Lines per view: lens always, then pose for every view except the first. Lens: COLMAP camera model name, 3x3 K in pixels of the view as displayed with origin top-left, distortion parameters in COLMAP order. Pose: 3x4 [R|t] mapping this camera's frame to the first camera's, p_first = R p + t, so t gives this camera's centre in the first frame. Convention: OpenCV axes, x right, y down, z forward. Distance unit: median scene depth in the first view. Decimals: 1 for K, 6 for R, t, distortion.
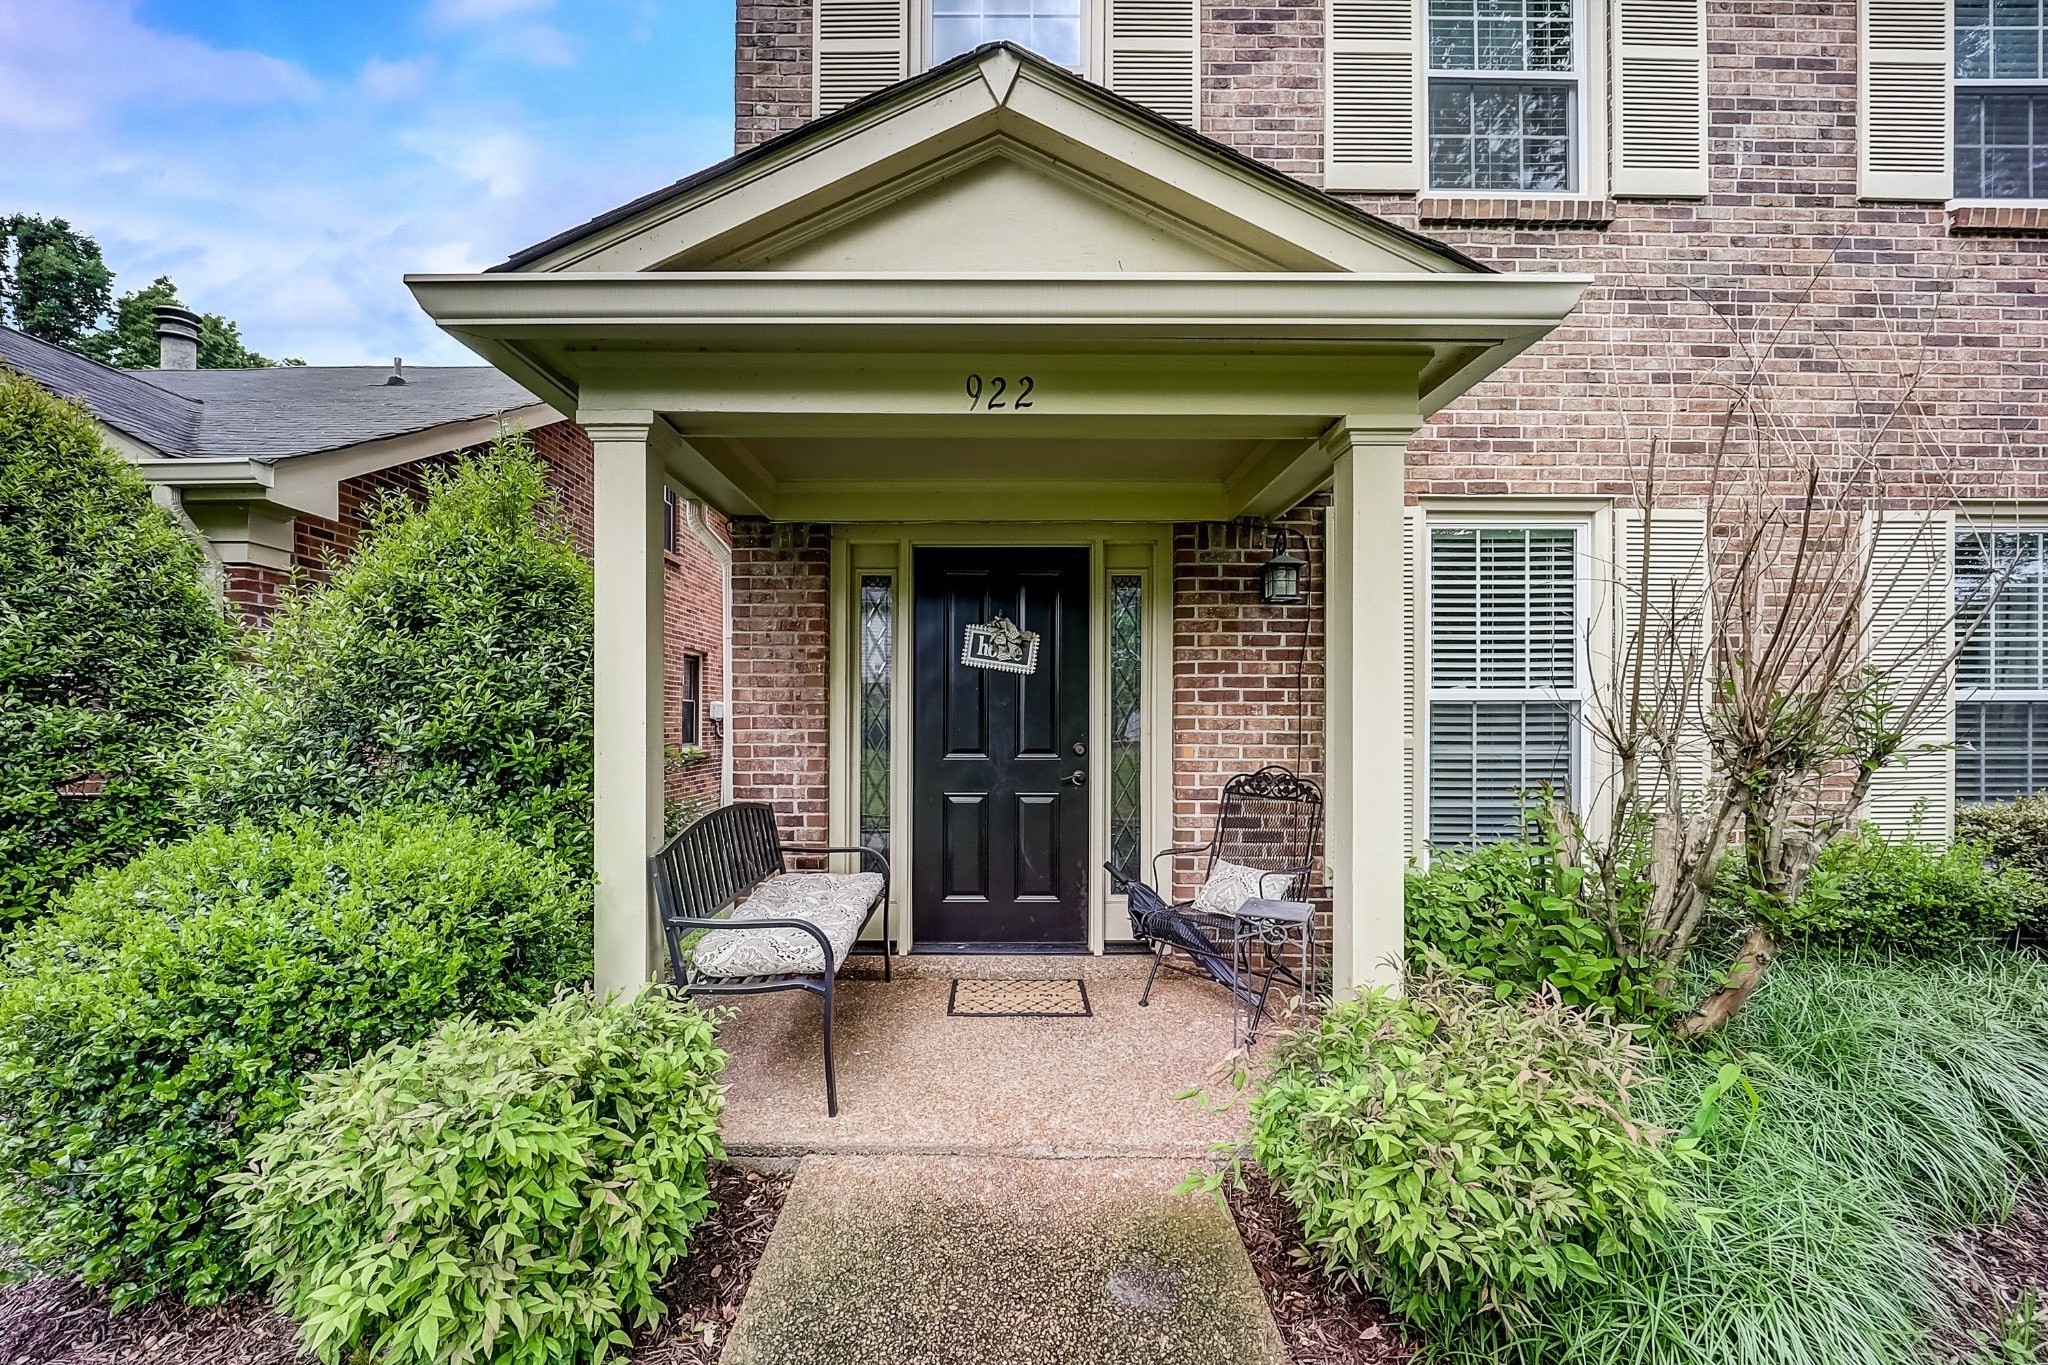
lens RADIAL K [[841.1, 0, 1024.0], [0, 841.1, 682.5], [0, 0, 1]] dist [-0.014020, -0.000009]
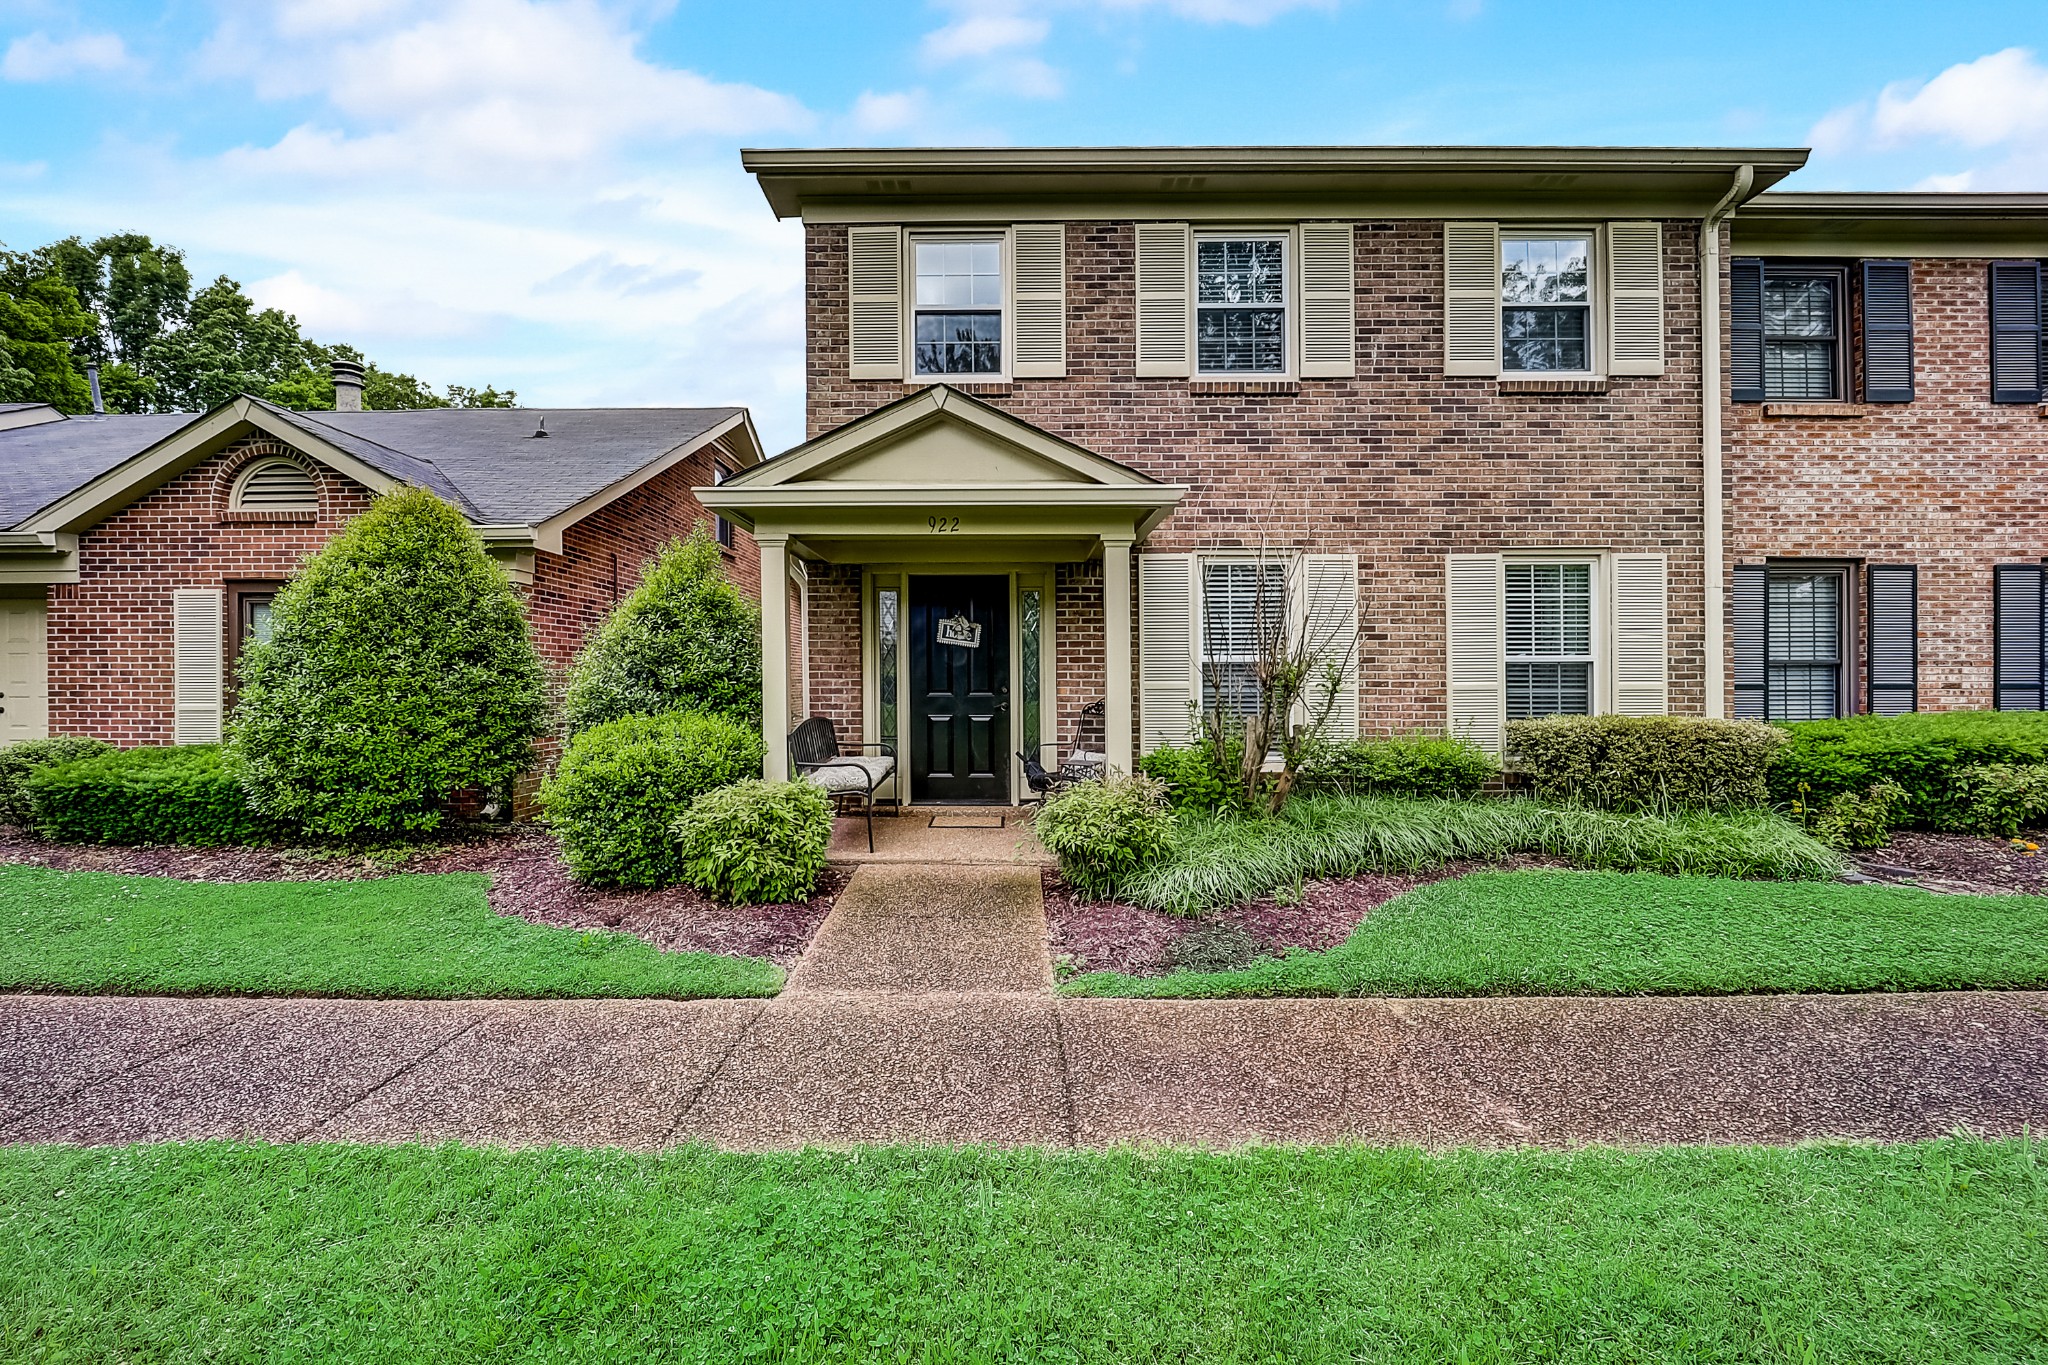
lens RADIAL K [[810.8, 0, 1025.1], [0, 810.8, 688.4], [0, 0, 1]] dist [-0.014234, -0.000979]
pose [[0.999989, -0.002024, -0.004133, 0.124133], [0.002256, 0.998370, 0.057020, -0.022148], [0.004011, -0.057029, 0.998364, -0.742059]]
